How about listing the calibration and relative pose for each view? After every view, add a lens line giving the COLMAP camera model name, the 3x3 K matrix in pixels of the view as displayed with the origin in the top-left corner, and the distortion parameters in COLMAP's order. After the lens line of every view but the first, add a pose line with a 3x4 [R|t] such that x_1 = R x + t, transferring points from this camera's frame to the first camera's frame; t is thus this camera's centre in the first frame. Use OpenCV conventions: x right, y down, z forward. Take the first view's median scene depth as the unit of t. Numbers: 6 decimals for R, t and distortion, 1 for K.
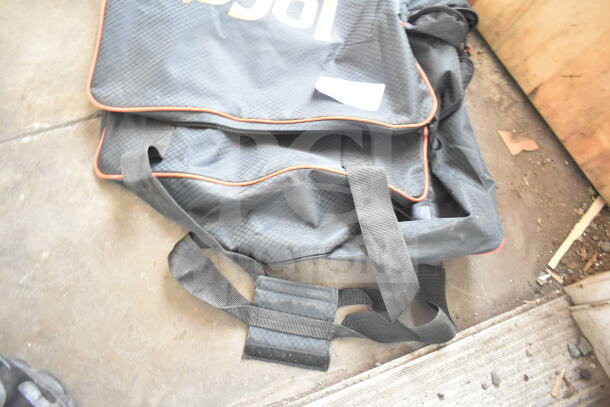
lens RADIAL K [[469.2, 0, 303.5], [0, 469.2, 202.7], [0, 0, 1]] dist [-0.015316, 0.008696]
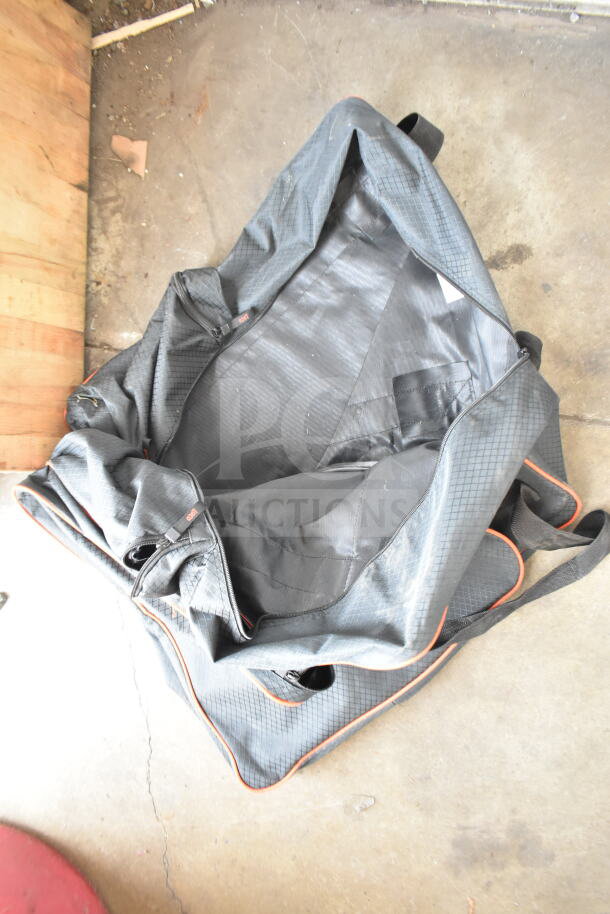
lens RADIAL K [[778.1, 0, 306.3], [0, 778.1, 459.3], [0, 0, 1]] dist [-0.027092, 0.026066]
pose [[-0.875669, -0.482431, 0.021533, -0.091938], [0.468355, -0.837563, 0.281303, -0.831654], [-0.117674, 0.256413, 0.959377, -0.186365]]
